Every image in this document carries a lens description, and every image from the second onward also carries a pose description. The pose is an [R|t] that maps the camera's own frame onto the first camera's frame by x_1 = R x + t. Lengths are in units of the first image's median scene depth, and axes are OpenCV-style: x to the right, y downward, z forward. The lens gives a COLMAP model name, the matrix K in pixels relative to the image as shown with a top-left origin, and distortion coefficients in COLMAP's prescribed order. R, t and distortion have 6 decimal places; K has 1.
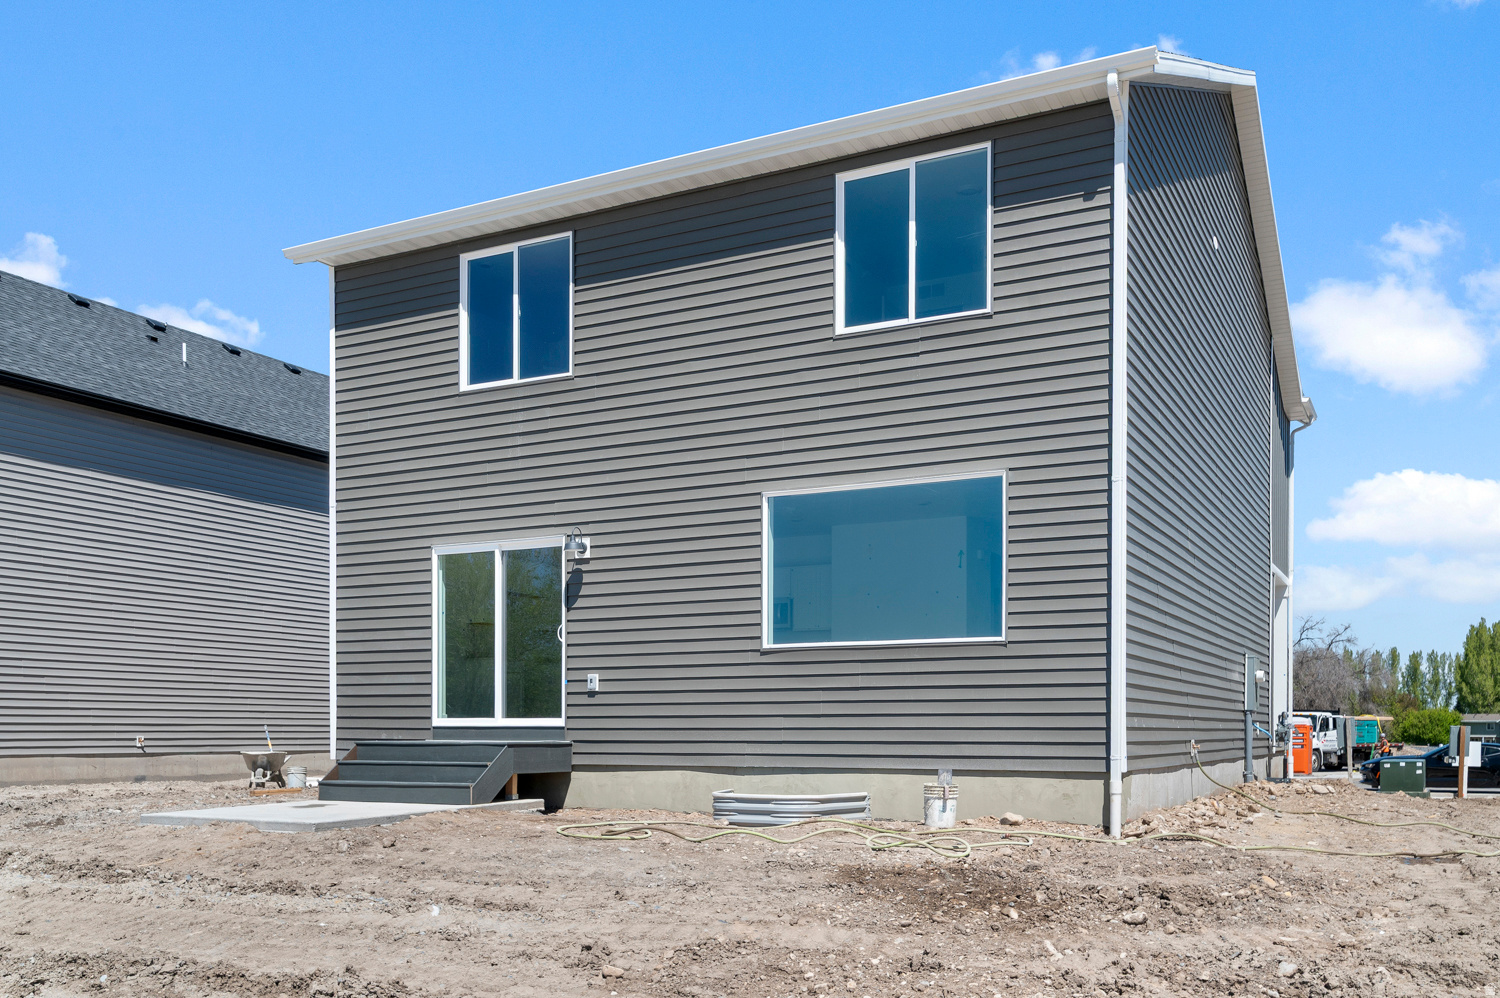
lens RADIAL K [[1294.6, 0, 750.0], [0, 1294.6, 499.0], [0, 0, 1]] dist [-0.006672, -0.001768]
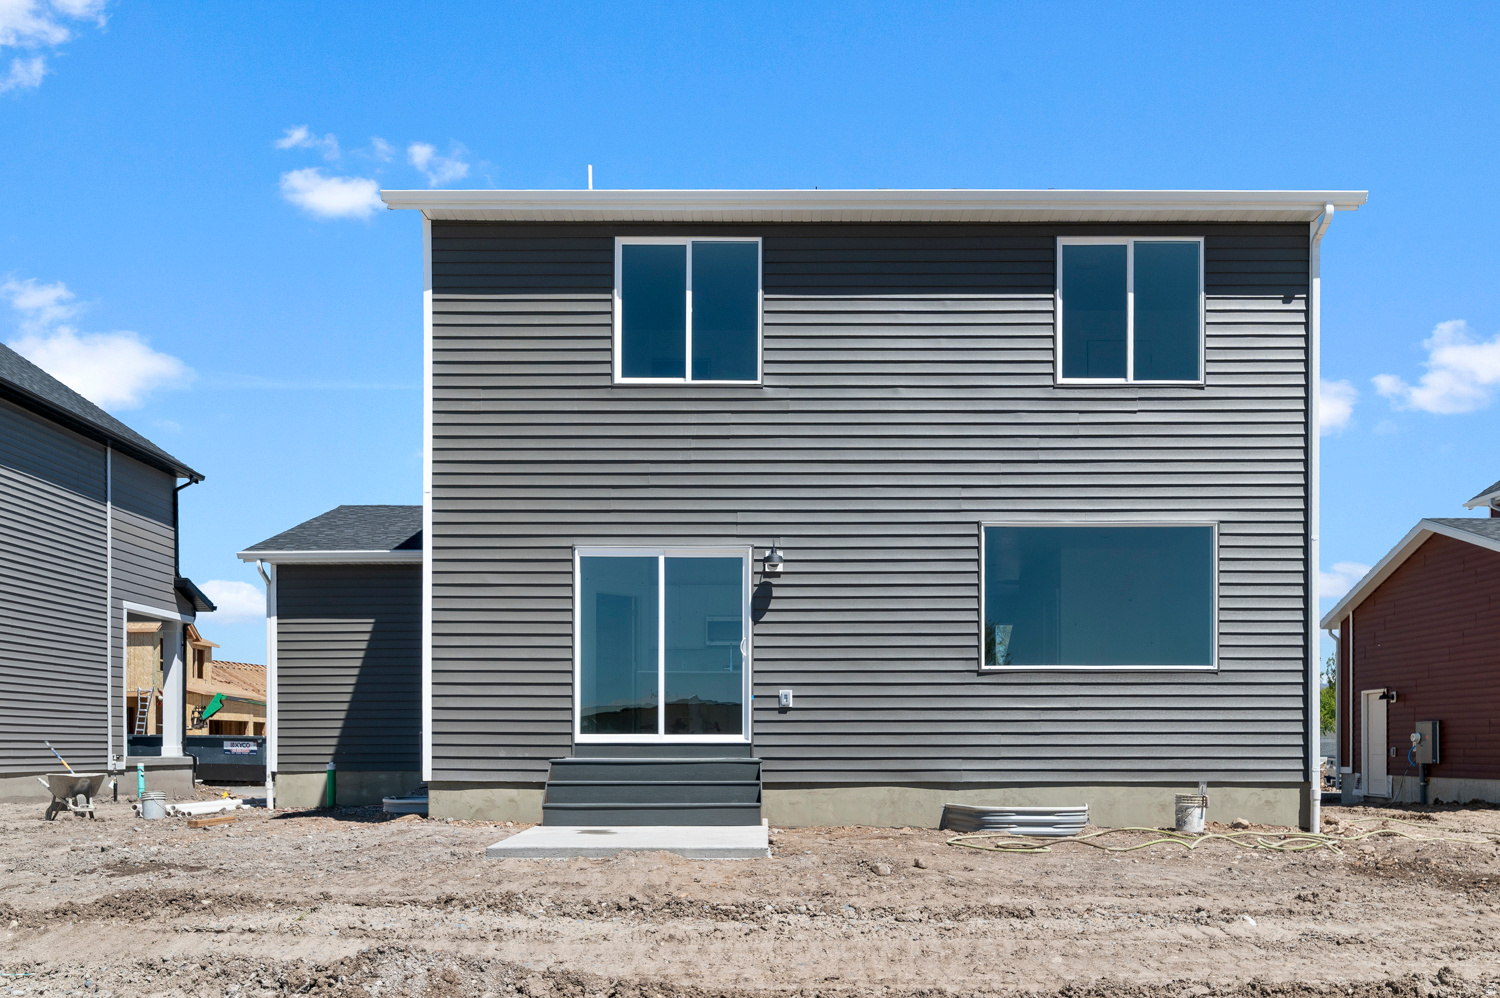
lens RADIAL K [[1092.3, 0, 750.9], [0, 1092.3, 559.1], [0, 0, 1]] dist [-0.004269, -0.001468]
pose [[0.885719, 0.077036, 0.457784, -0.520807], [-0.080733, 0.996669, -0.011519, 0.047077], [-0.457147, -0.026756, 0.888989, 0.272953]]
